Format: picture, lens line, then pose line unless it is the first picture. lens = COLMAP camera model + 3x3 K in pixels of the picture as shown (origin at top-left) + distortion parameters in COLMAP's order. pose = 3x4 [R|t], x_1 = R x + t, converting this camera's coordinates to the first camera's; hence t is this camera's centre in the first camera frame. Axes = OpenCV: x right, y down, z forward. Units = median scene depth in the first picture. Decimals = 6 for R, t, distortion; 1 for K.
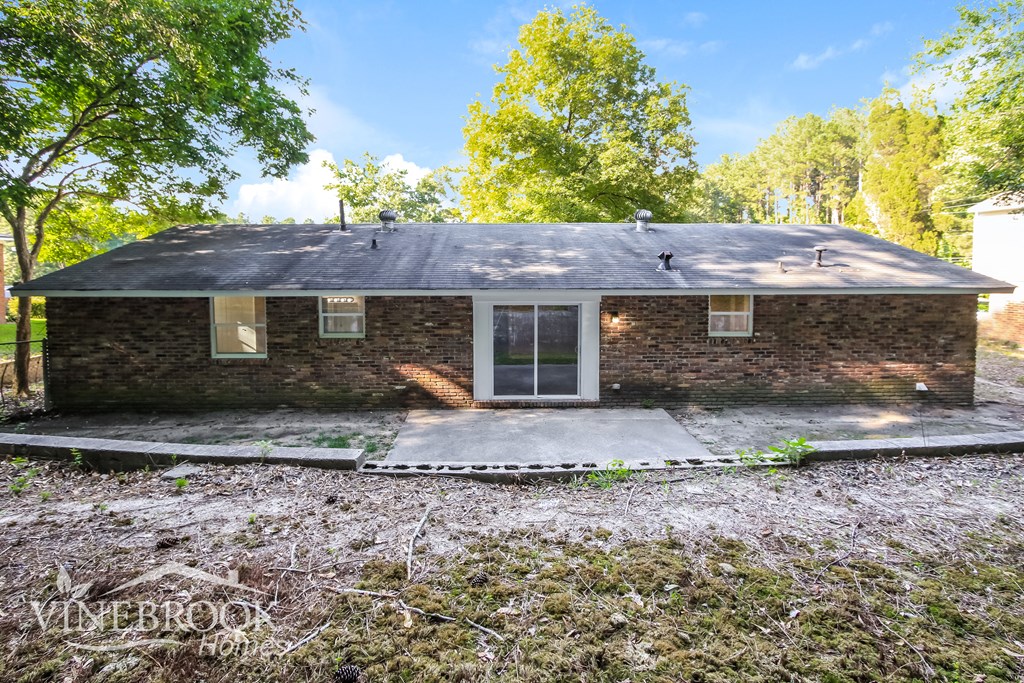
lens RADIAL K [[474.9, 0, 494.0], [0, 474.9, 341.9], [0, 0, 1]] dist [0.000656, 0.000307]
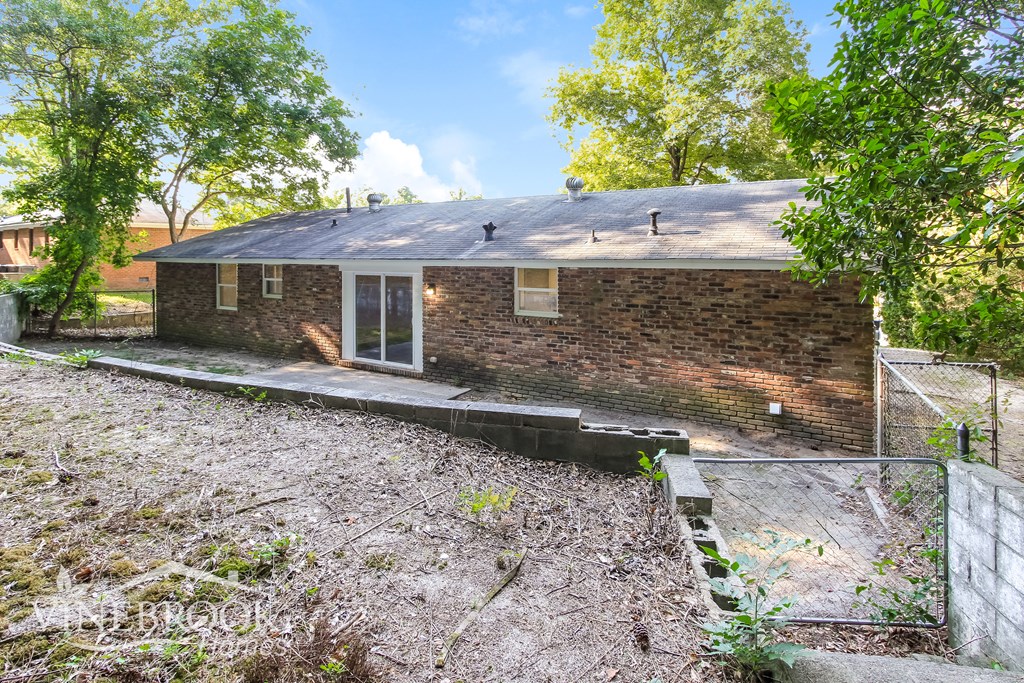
lens RADIAL K [[474.9, 0, 494.0], [0, 474.9, 341.9], [0, 0, 1]] dist [0.000656, 0.000307]
pose [[0.868493, 0.093927, -0.486721, 0.863615], [-0.081780, 0.995579, 0.046199, 0.001175], [0.488908, -0.000320, 0.872335, 0.207165]]
